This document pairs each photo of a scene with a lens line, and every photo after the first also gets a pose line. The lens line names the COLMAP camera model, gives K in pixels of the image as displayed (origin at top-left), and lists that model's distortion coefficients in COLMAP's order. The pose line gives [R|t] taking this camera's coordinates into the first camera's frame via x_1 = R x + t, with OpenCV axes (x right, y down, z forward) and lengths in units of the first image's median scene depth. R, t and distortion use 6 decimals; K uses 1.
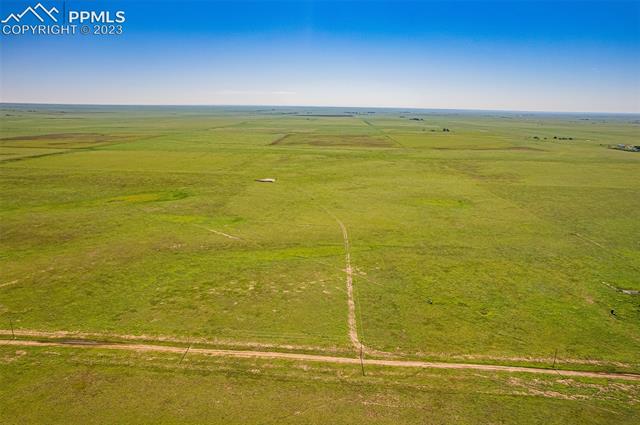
lens RADIAL K [[413.6, 0, 320.0], [0, 413.6, 212.5], [0, 0, 1]] dist [-0.076400, 0.087115]
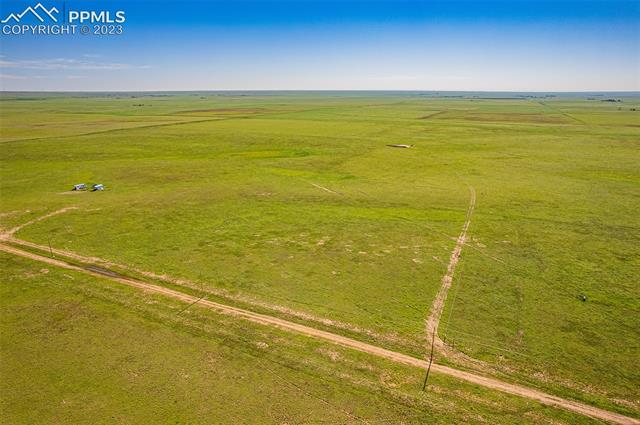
lens RADIAL K [[413.6, 0, 320.0], [0, 413.6, 212.5], [0, 0, 1]] dist [-0.076400, 0.087115]
pose [[0.928329, 0.092493, -0.360069, 0.123051], [-0.080374, 0.995583, 0.048522, 0.102820], [0.362966, -0.016104, 0.931663, 0.324213]]
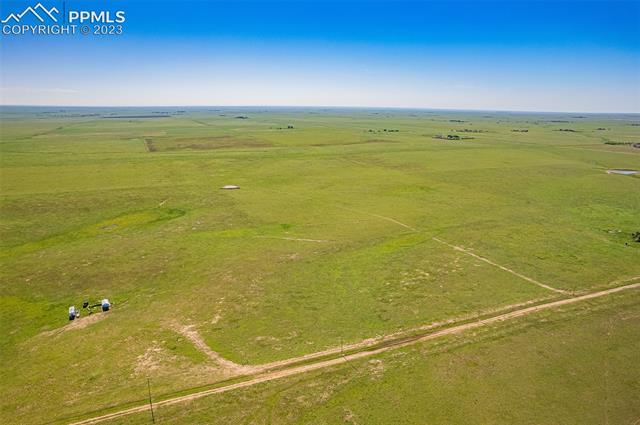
lens RADIAL K [[413.6, 0, 320.0], [0, 413.6, 212.5], [0, 0, 1]] dist [-0.076400, 0.087115]
pose [[0.894283, -0.121835, 0.430597, -1.068549], [0.119353, 0.992307, 0.032890, -0.075352], [-0.431292, 0.021980, 0.901945, 0.084793]]
